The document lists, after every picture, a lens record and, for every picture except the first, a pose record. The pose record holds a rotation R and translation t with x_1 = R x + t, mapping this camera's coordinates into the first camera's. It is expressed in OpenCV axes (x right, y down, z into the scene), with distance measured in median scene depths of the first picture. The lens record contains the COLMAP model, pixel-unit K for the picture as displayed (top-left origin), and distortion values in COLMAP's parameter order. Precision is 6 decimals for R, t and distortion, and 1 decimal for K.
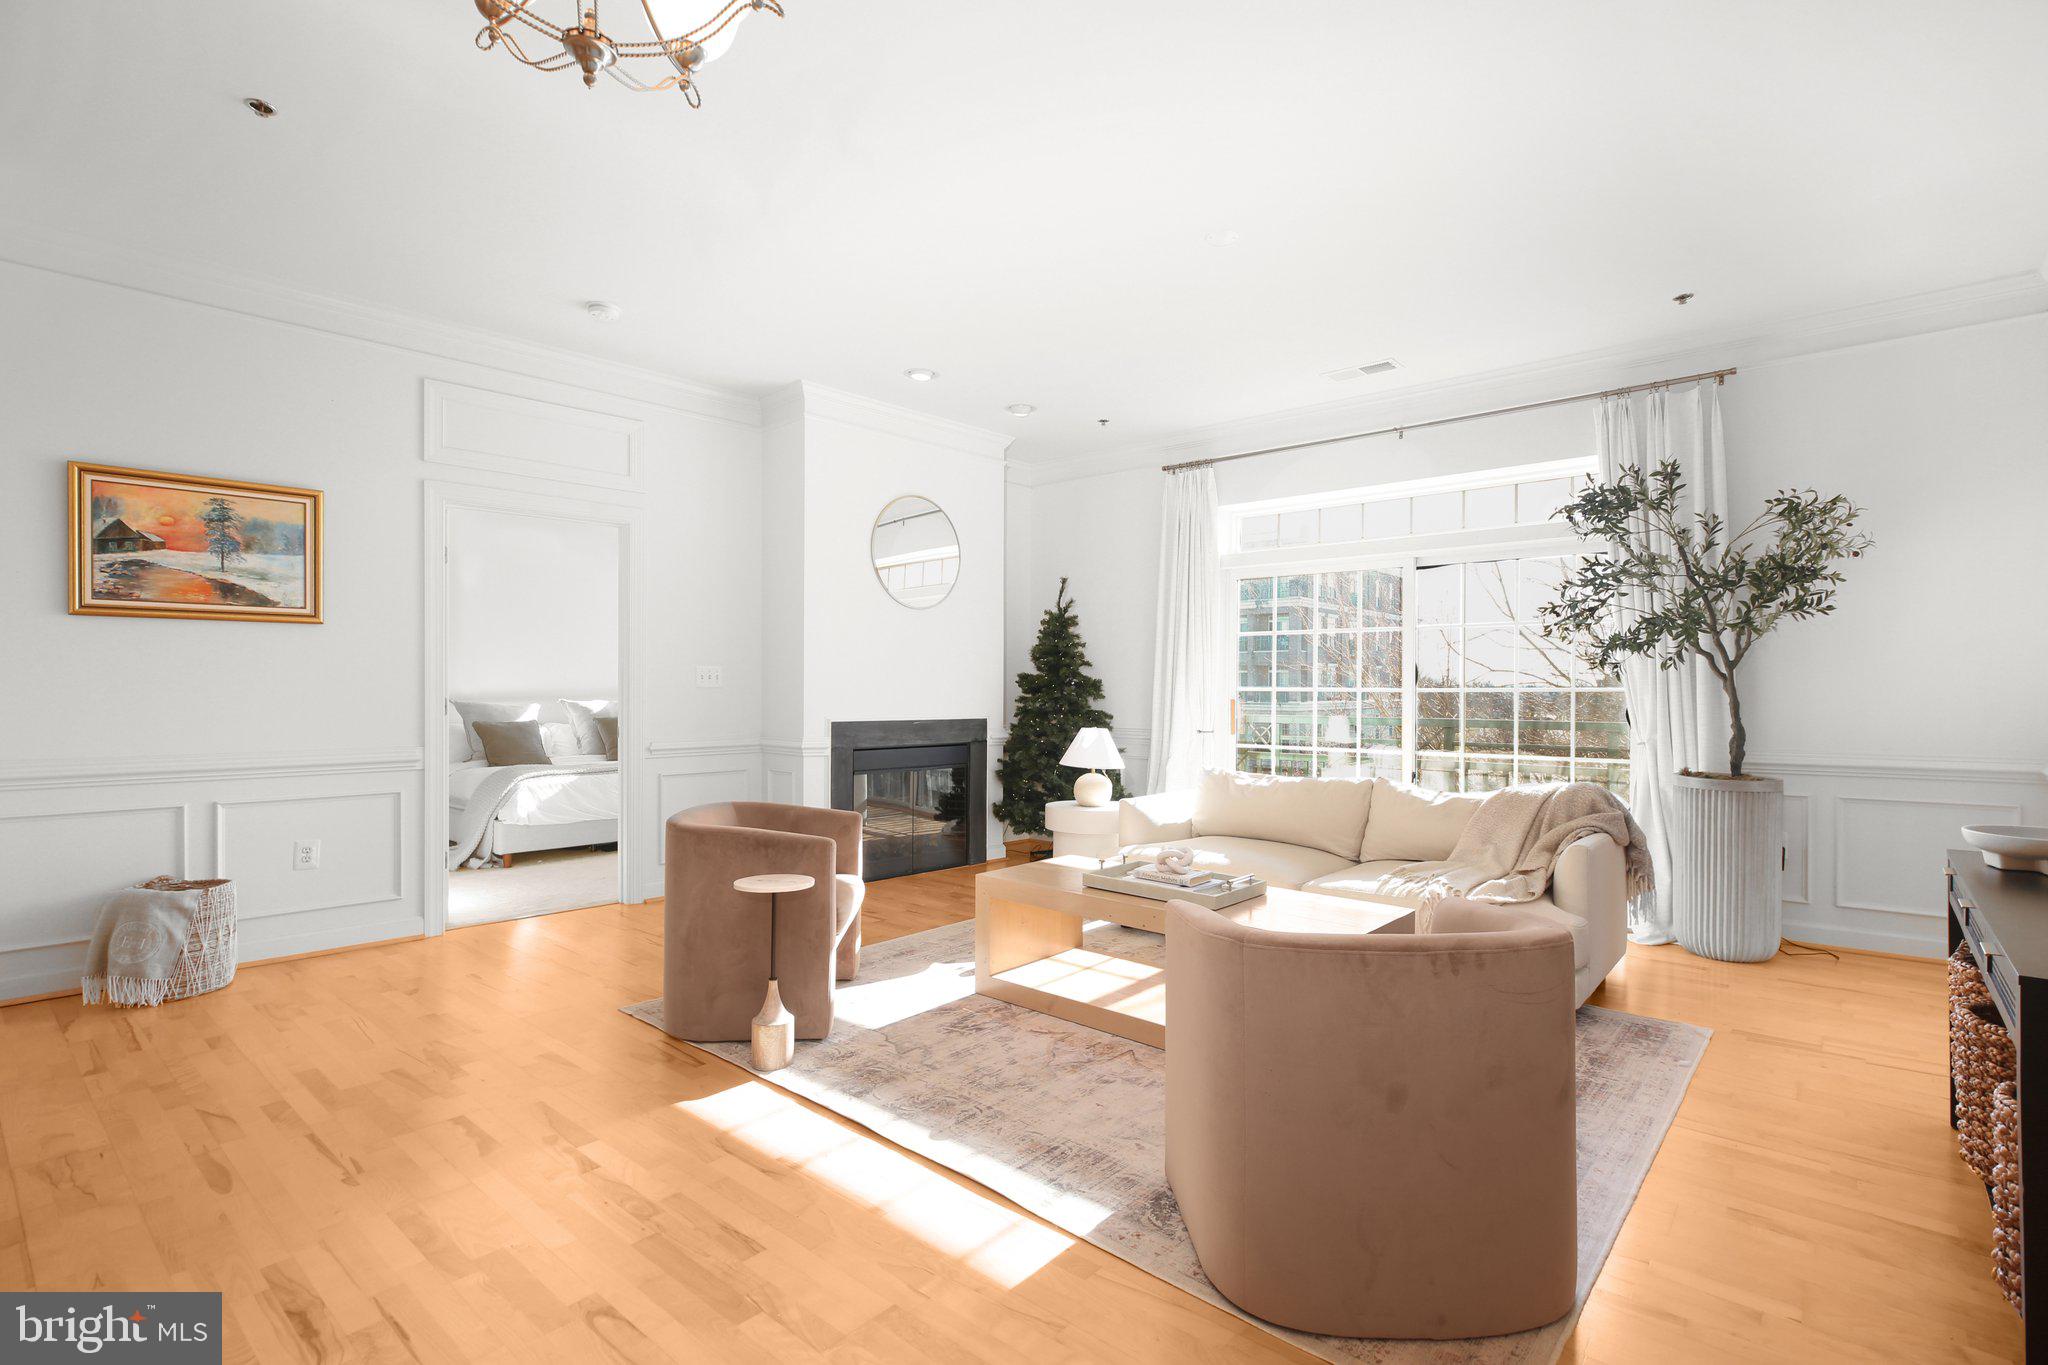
lens RADIAL K [[954.1, 0, 1031.4], [0, 954.1, 684.8], [0, 0, 1]] dist [0.002972, 0.000070]
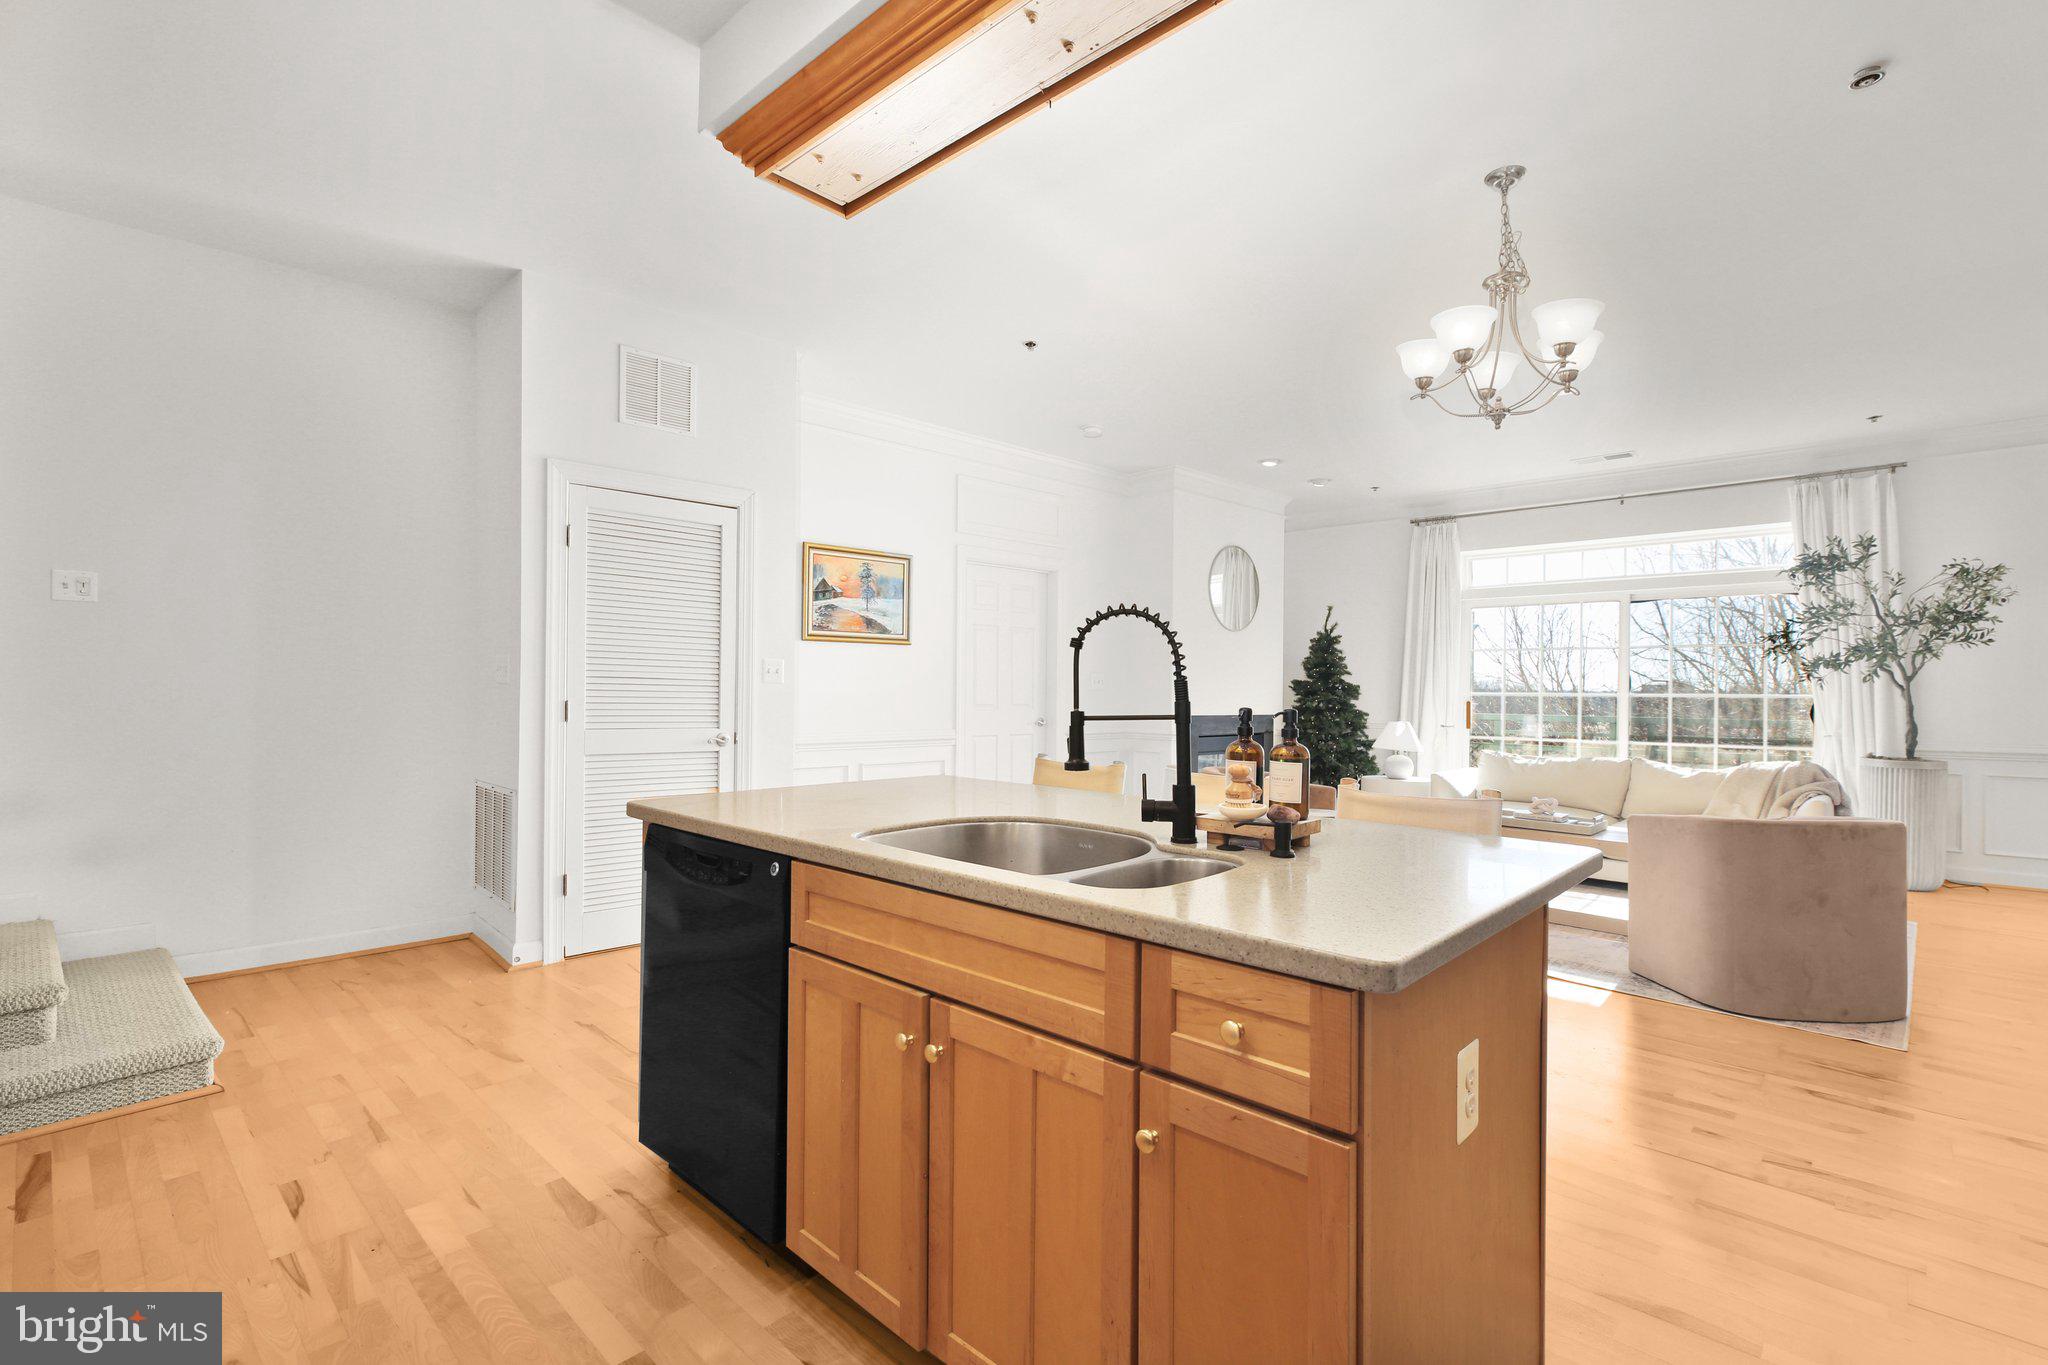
lens RADIAL K [[923.3, 0, 1032.4], [0, 923.3, 683.6], [0, 0, 1]] dist [0.009249, -0.001314]
pose [[0.998926, 0.007021, -0.045805, -0.524057], [-0.007154, 0.999971, -0.002743, -0.001586], [0.045784, 0.003068, 0.998947, -0.451217]]
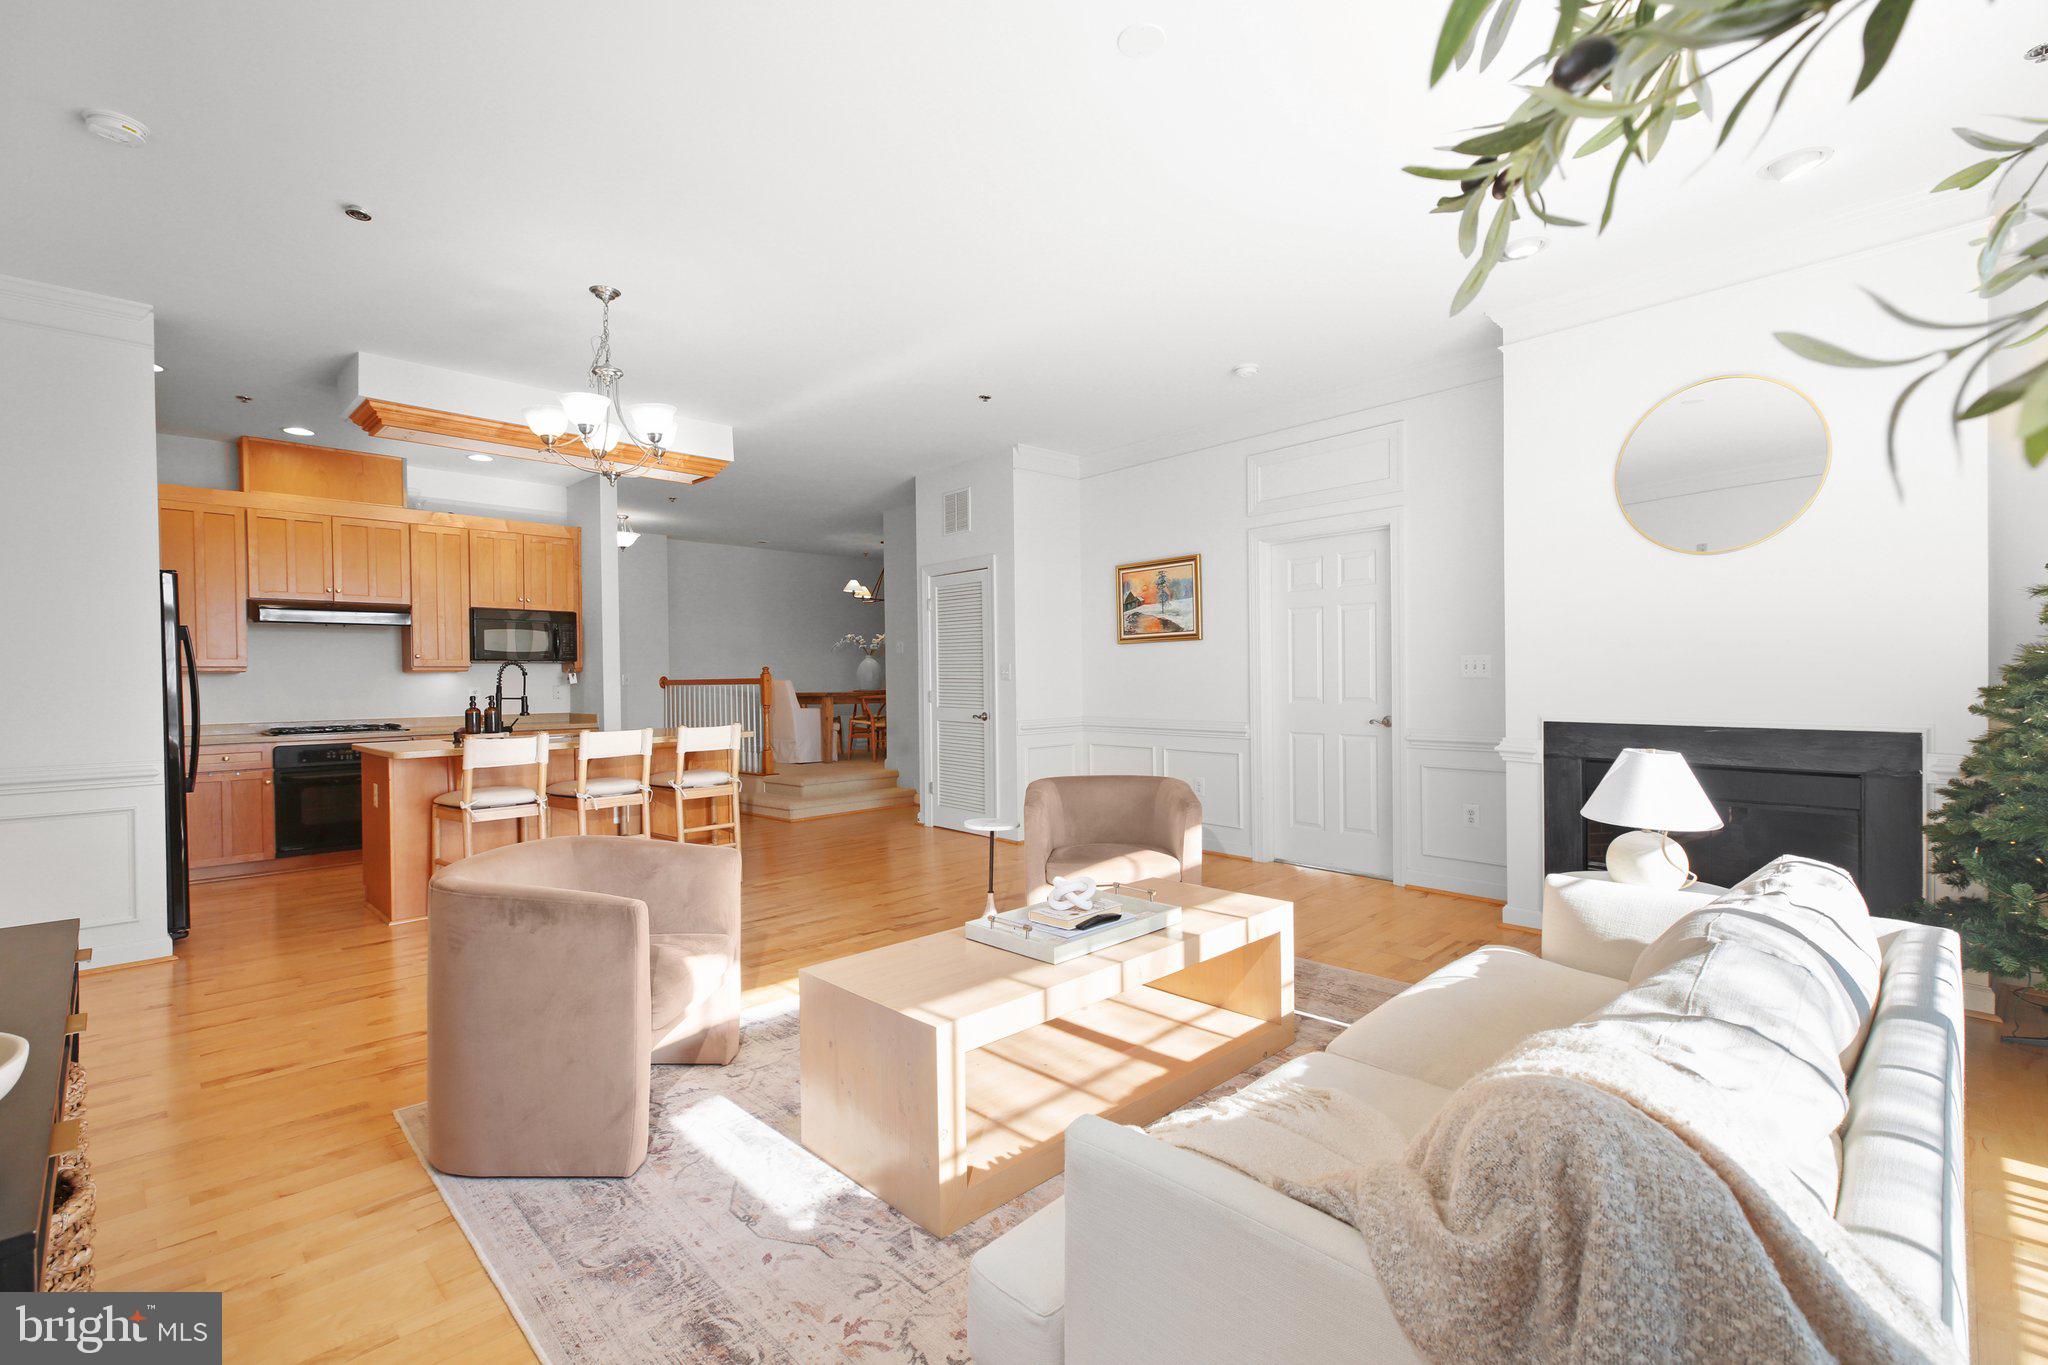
lens RADIAL K [[923.3, 0, 1035.5], [0, 923.3, 683.6], [0, 0, 1]] dist [0.009249, -0.001314]
pose [[-0.075124, 0.004188, -0.997165, 0.830816], [0.013656, 0.999902, 0.003171, -0.000974], [0.997081, -0.013379, -0.075174, 0.906077]]
